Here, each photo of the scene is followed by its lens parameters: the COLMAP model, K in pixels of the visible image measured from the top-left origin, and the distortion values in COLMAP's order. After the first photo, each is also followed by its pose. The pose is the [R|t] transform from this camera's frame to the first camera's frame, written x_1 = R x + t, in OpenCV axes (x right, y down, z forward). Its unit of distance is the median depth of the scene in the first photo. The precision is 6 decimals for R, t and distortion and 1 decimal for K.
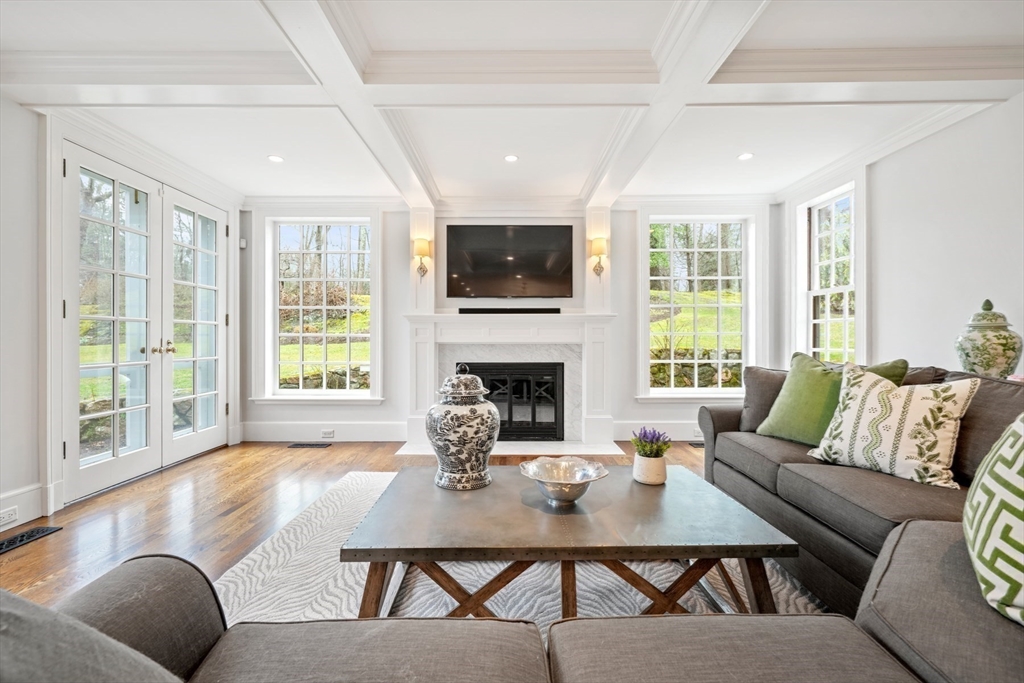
lens RADIAL K [[441.4, 0, 512.5], [0, 441.4, 339.4], [0, 0, 1]] dist [-0.007490, 0.003082]
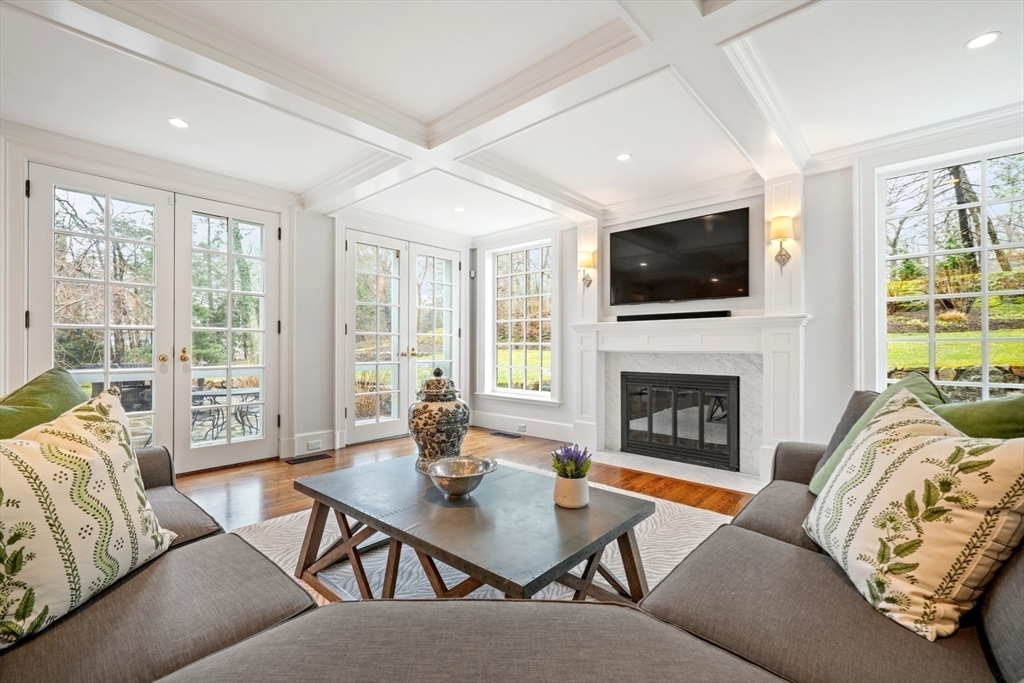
lens RADIAL K [[441.4, 0, 503.3], [0, 441.4, 348.4], [0, 0, 1]] dist [-0.007490, 0.003082]
pose [[0.737211, 0.003623, -0.675653, 0.359955], [-0.002271, 0.999993, 0.002884, -0.000859], [0.675659, -0.000592, 0.737214, 0.101735]]
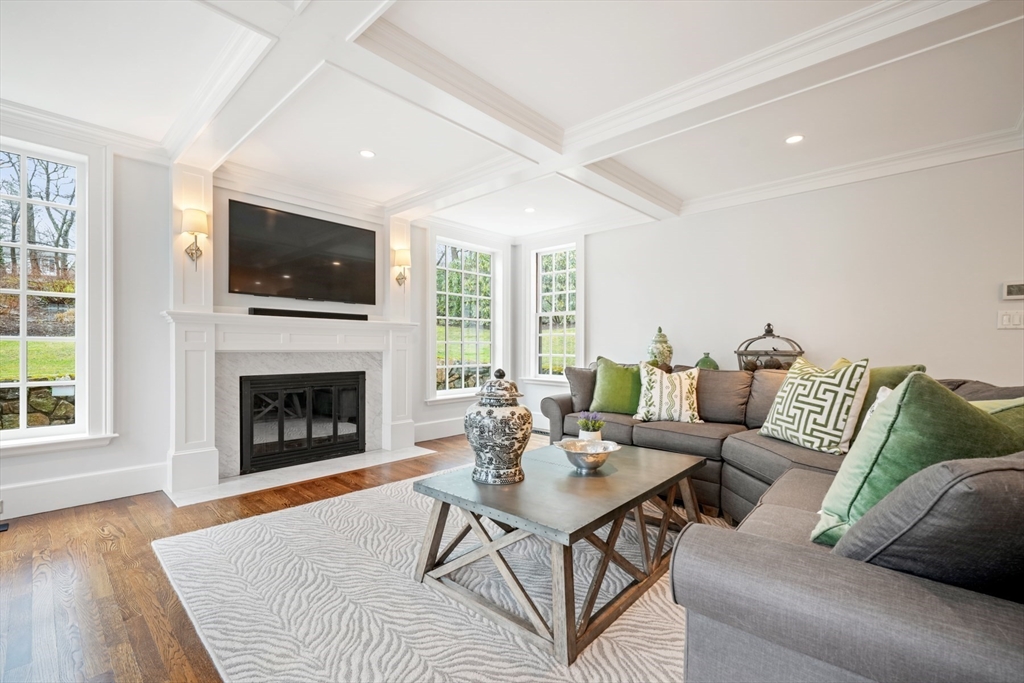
lens RADIAL K [[441.4, 0, 512.0], [0, 441.4, 355.3], [0, 0, 1]] dist [-0.007490, 0.003082]
pose [[0.674398, -0.009195, 0.738311, -0.397320], [-0.002735, 0.999884, 0.014951, 0.002437], [-0.738363, -0.012102, 0.674295, 0.111588]]
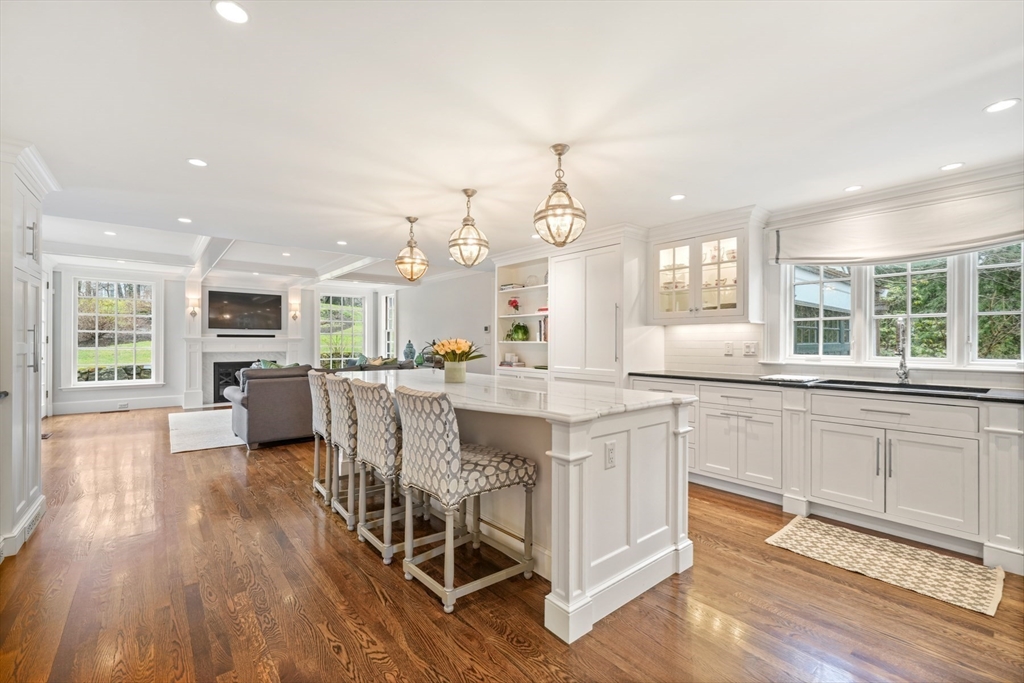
lens RADIAL K [[441.4, 0, 520.5], [0, 441.4, 343.6], [0, 0, 1]] dist [-0.007490, 0.003082]
pose [[0.764186, 0.001732, 0.644994, -0.357205], [-0.003040, 0.999995, 0.000916, -0.035707], [-0.644989, -0.002660, 0.764187, -1.382132]]
